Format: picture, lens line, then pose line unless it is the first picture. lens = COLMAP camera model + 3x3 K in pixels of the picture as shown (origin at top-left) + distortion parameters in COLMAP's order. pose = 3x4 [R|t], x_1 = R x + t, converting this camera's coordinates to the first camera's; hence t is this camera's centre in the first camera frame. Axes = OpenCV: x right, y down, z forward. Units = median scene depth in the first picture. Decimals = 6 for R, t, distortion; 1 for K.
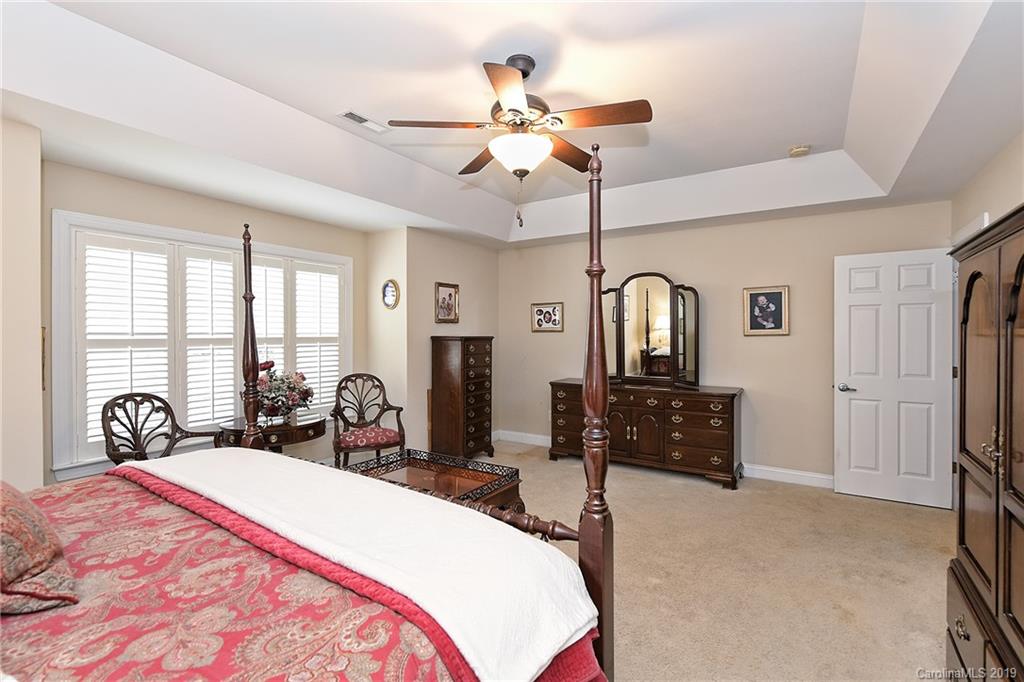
lens RADIAL K [[495.5, 0, 515.2], [0, 495.5, 339.5], [0, 0, 1]] dist [0.008579, 0.000803]
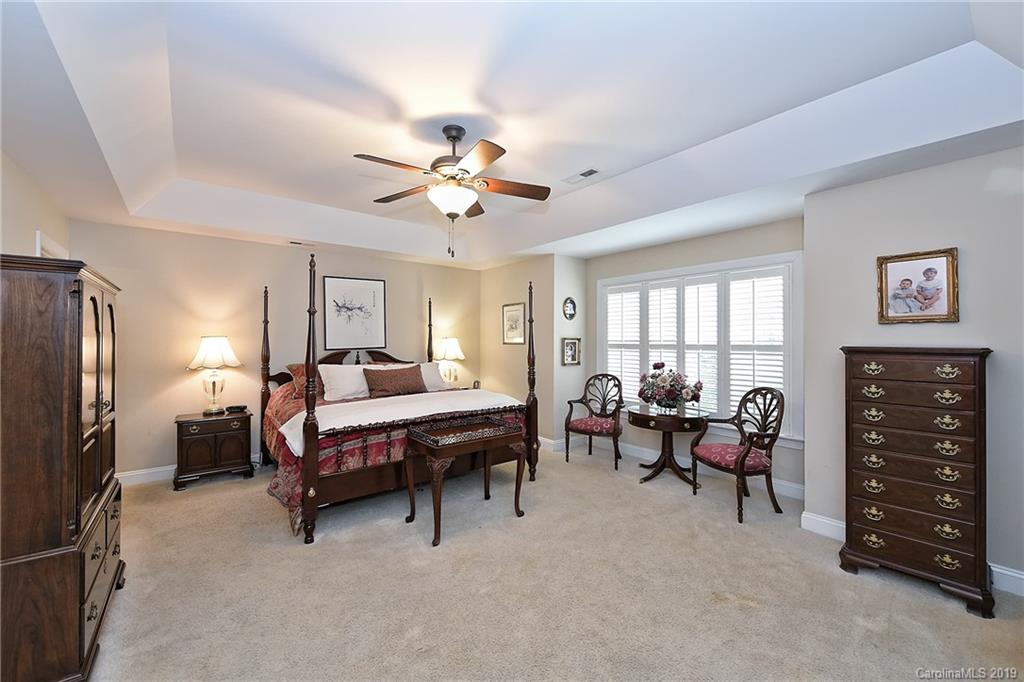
lens RADIAL K [[422.0, 0, 516.1], [0, 422.0, 336.4], [0, 0, 1]] dist [-0.007587, -0.000275]
pose [[-0.349121, -0.008166, -0.937042, 0.634605], [-0.012548, 0.999913, -0.004039, -0.014157], [0.936994, 0.010348, -0.349193, 1.007480]]
